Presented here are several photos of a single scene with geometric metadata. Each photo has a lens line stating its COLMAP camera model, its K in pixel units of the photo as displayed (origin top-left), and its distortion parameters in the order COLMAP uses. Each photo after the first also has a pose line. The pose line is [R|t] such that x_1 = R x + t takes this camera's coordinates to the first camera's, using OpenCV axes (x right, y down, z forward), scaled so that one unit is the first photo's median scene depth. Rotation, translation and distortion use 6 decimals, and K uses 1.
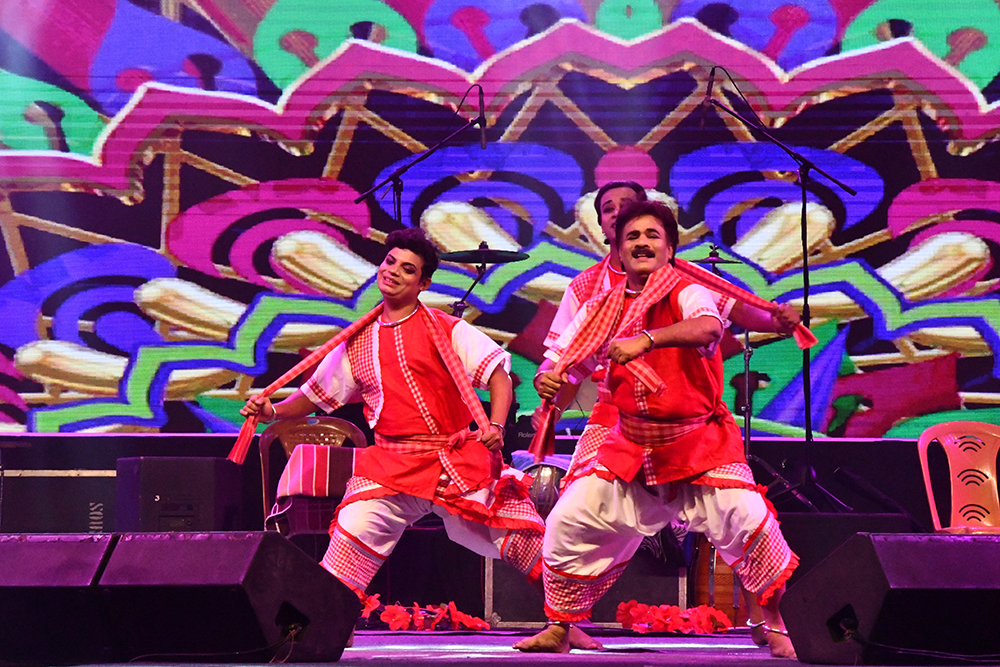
lens RADIAL K [[4535.6, 0, 500.0], [0, 4535.6, 333.5], [0, 0, 1]] dist [1.505691, -1.043875]
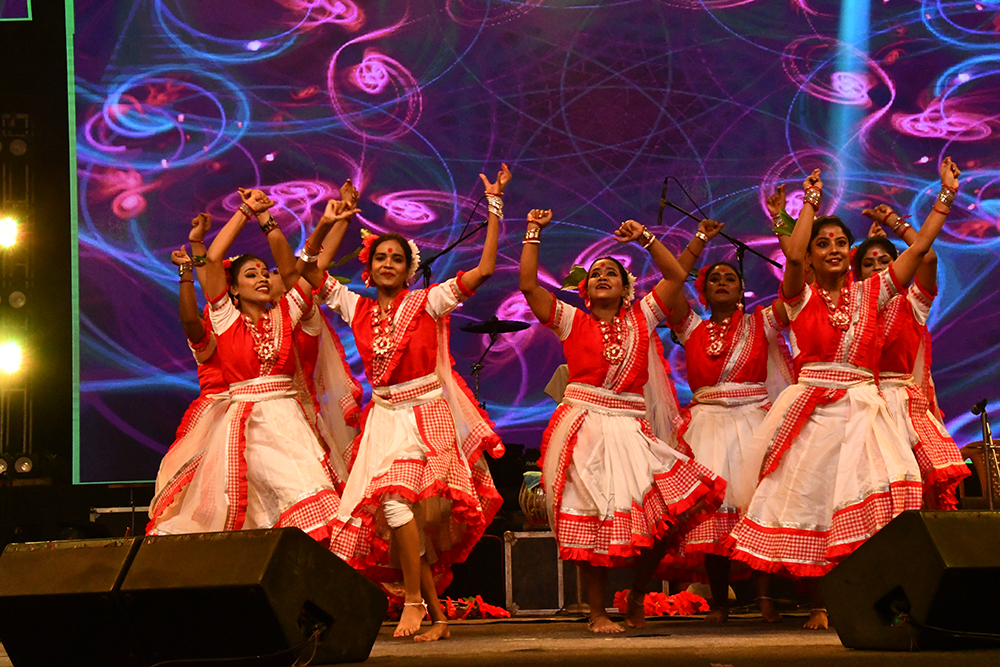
lens RADIAL K [[2389.2, 0, 500.0], [0, 2389.2, 333.5], [0, 0, 1]] dist [0.583068, 0.136014]
pose [[0.999491, -0.031753, 0.003141, -0.006609], [0.031869, 0.998274, -0.049320, 0.028729], [-0.001570, 0.049395, 0.998778, 0.486765]]
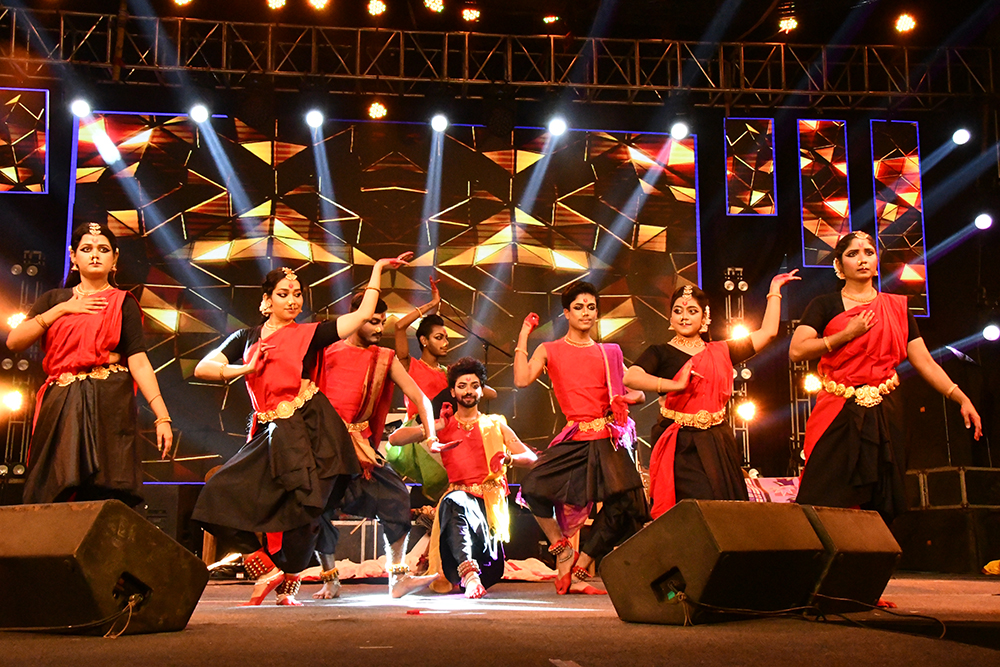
lens RADIAL K [[1184.9, 0, 500.0], [0, 1184.9, 333.5], [0, 0, 1]] dist [0.067249, 0.026957]
pose [[0.989661, 0.018394, 0.142244, -0.004903], [-0.000183, 0.991904, -0.126988, 0.039817], [-0.143428, 0.125649, 0.981652, 0.718587]]
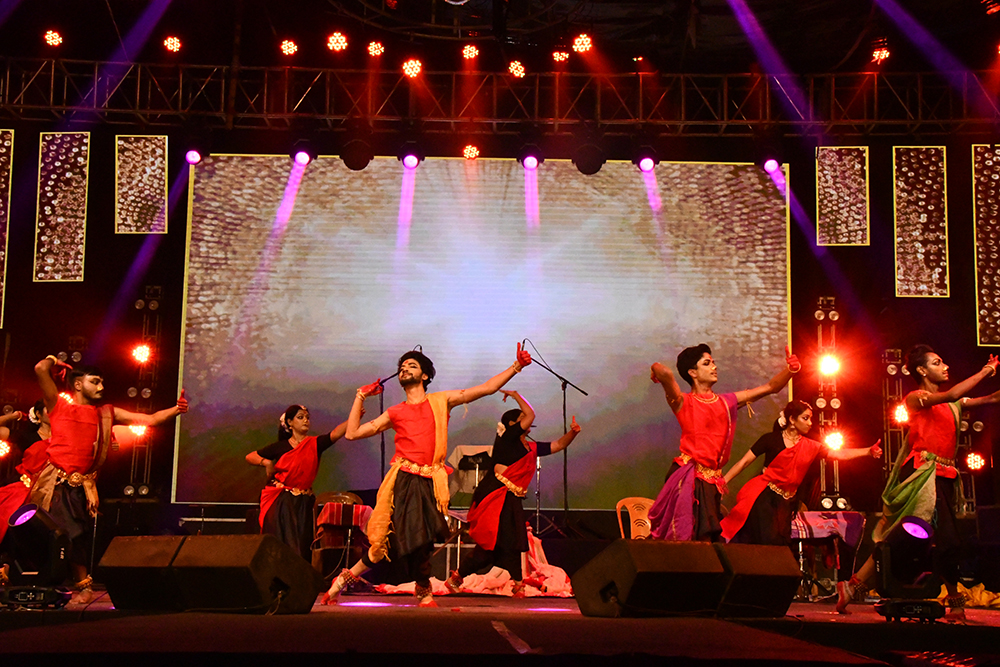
lens RADIAL K [[1430.3, 0, 500.0], [0, 1430.3, 333.5], [0, 0, 1]] dist [0.162924, 0.105389]
pose [[0.999187, 0.017016, 0.036549, 0.013342], [-0.012824, 0.993624, -0.112016, 0.027967], [-0.038222, 0.111456, 0.993034, 0.460025]]
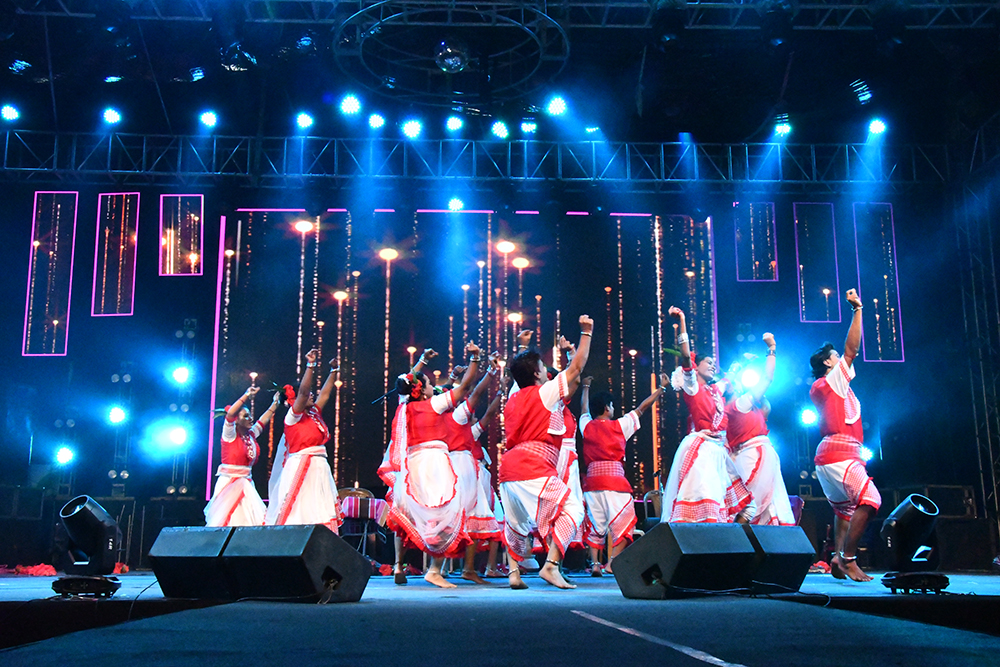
lens RADIAL K [[1073.6, 0, 500.0], [0, 1073.6, 333.5], [0, 0, 1]] dist [0.012330, 0.003736]
pose [[0.996176, 0.009466, 0.086860, -0.018814], [0.003521, 0.988957, -0.148159, 0.032409], [-0.087304, 0.147898, 0.985142, 0.585272]]
